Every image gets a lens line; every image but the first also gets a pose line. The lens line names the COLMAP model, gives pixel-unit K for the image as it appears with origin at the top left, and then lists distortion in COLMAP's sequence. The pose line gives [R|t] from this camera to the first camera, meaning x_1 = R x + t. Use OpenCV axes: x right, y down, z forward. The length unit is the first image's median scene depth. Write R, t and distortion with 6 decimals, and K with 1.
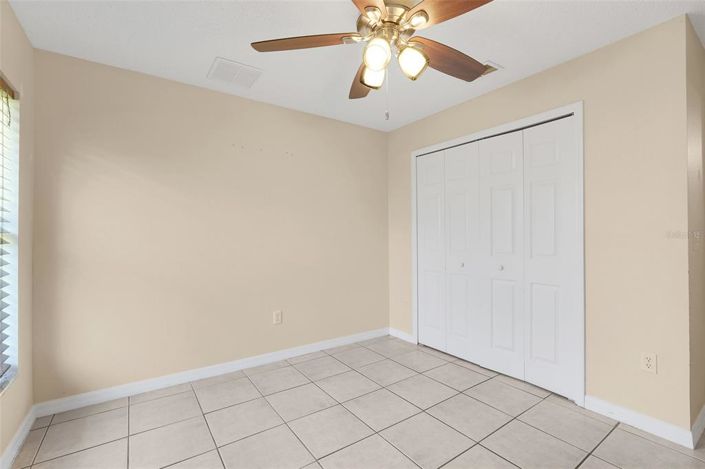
lens RADIAL K [[317.1, 0, 352.5], [0, 317.1, 234.5], [0, 0, 1]] dist [-0.000855, -0.000193]
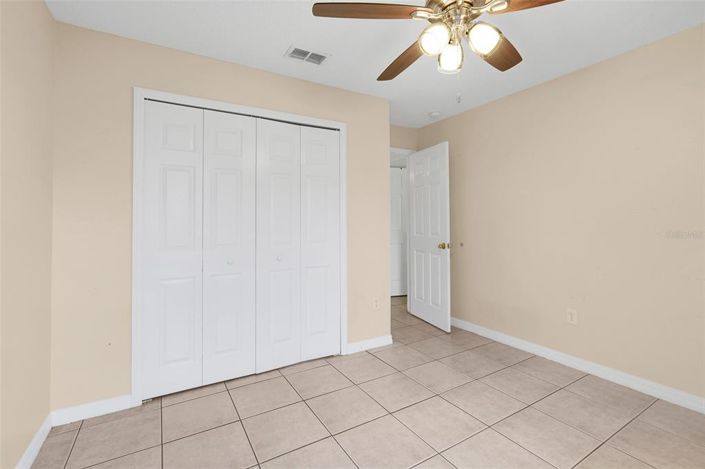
lens RADIAL K [[321.5, 0, 352.2], [0, 321.5, 215.4], [0, 0, 1]] dist [-0.000760, -0.000124]
pose [[0.078736, 0.023980, 0.996607, -0.519138], [0.002215, 0.999704, -0.024229, -0.001005], [-0.996893, 0.004116, 0.078659, 0.732013]]
